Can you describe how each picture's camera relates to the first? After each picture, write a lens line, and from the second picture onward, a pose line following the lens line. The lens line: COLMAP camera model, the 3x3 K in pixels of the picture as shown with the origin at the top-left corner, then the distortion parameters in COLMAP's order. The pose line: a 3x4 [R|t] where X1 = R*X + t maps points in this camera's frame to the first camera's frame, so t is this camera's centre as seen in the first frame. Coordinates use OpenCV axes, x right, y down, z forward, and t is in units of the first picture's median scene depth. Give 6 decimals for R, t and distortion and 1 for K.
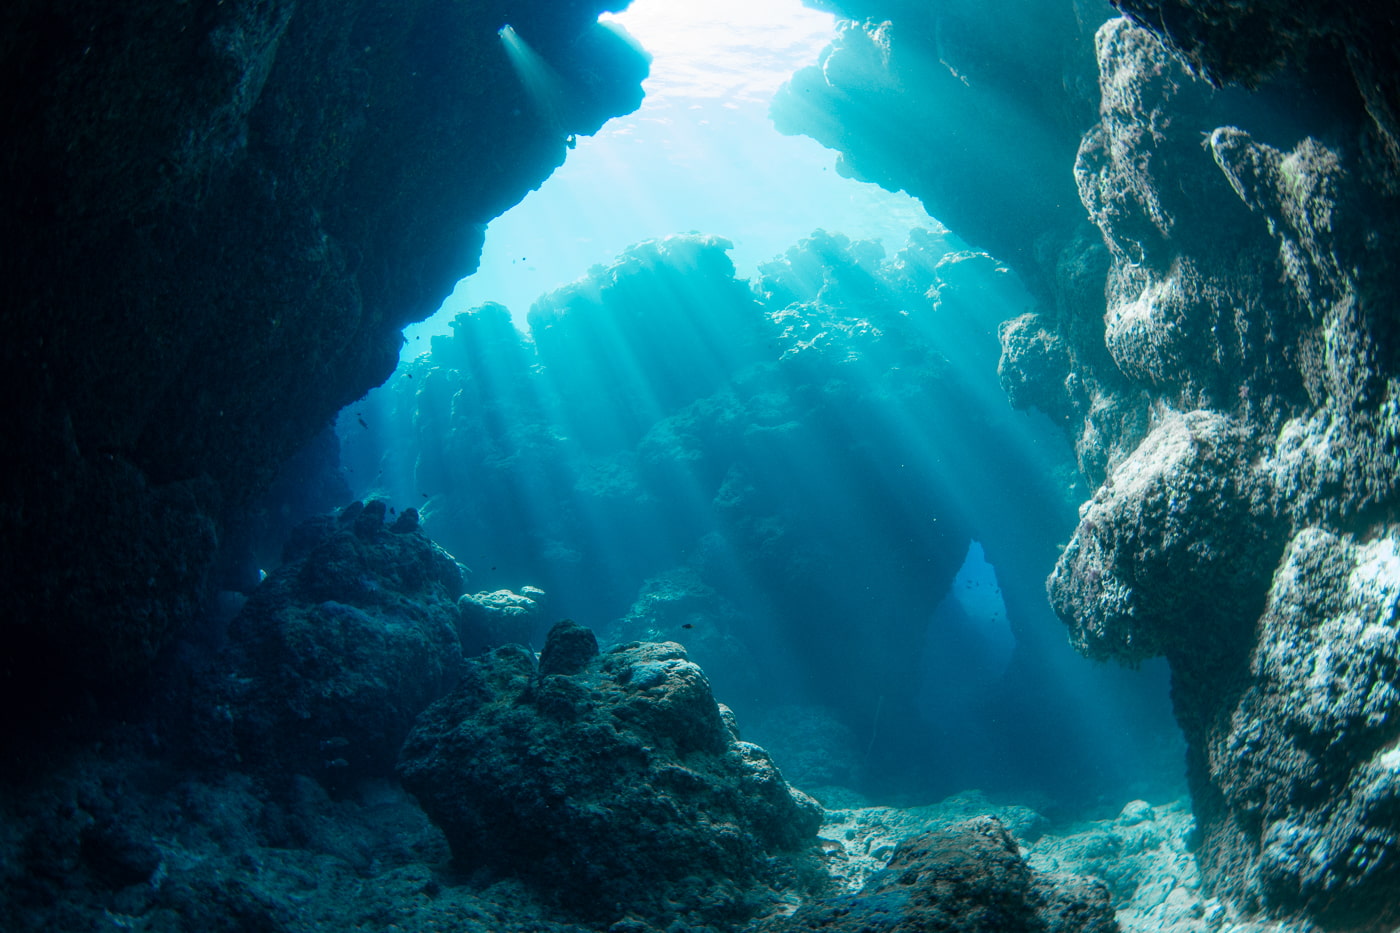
lens RADIAL K [[622.5, 0, 692.5], [0, 622.5, 465.5], [0, 0, 1]] dist [-0.299266, 0.087381]
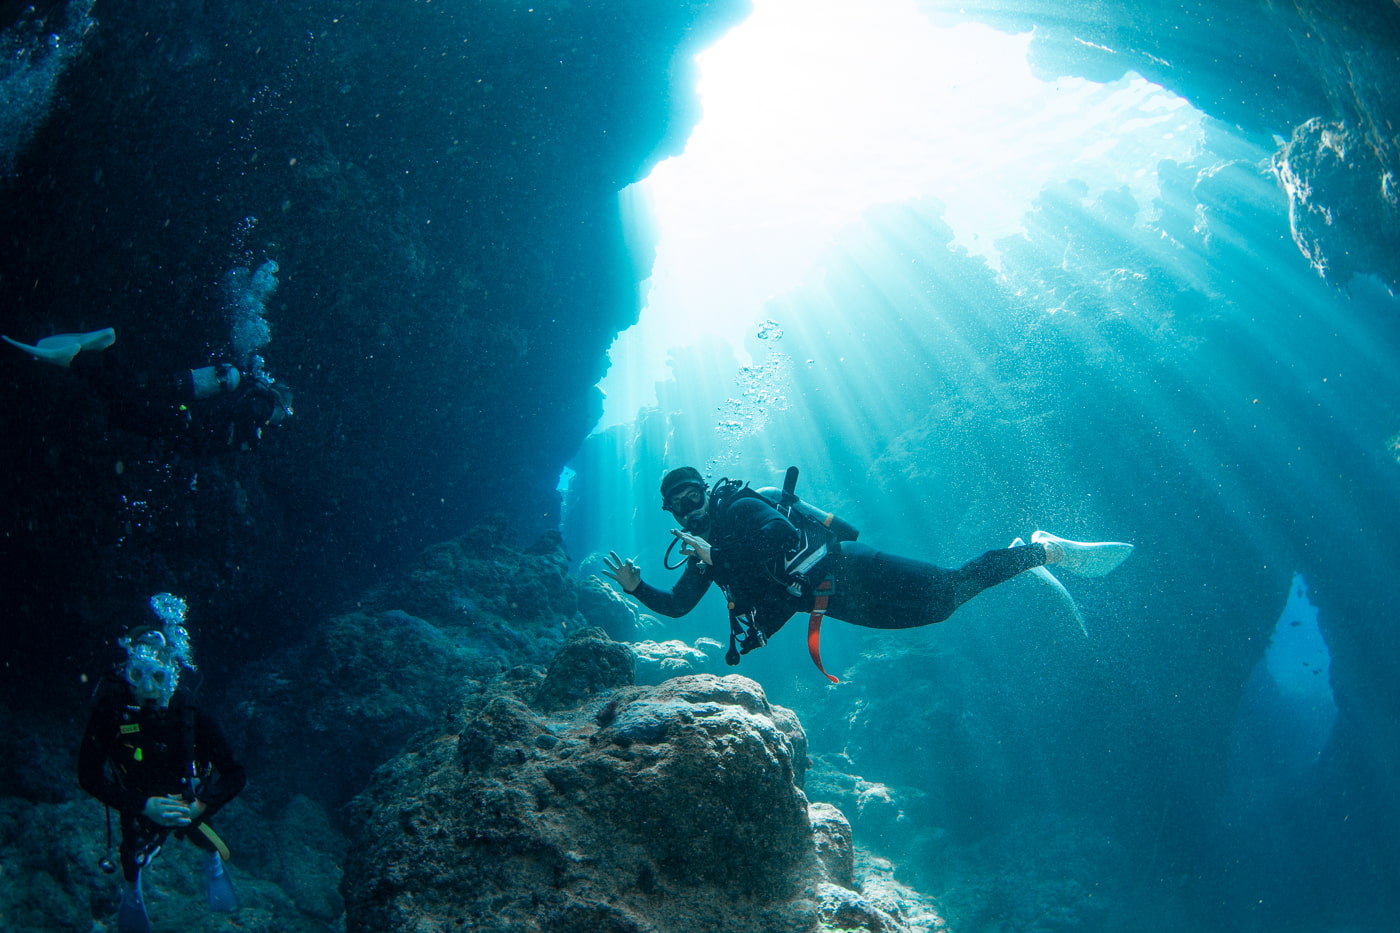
lens RADIAL K [[622.5, 0, 692.5], [0, 622.5, 465.5], [0, 0, 1]] dist [-0.299266, 0.087381]
pose [[0.879769, -0.068472, -0.470444, 0.170539], [-0.007190, 0.987544, -0.157180, 0.172888], [0.475346, 0.141665, 0.868319, 0.448295]]
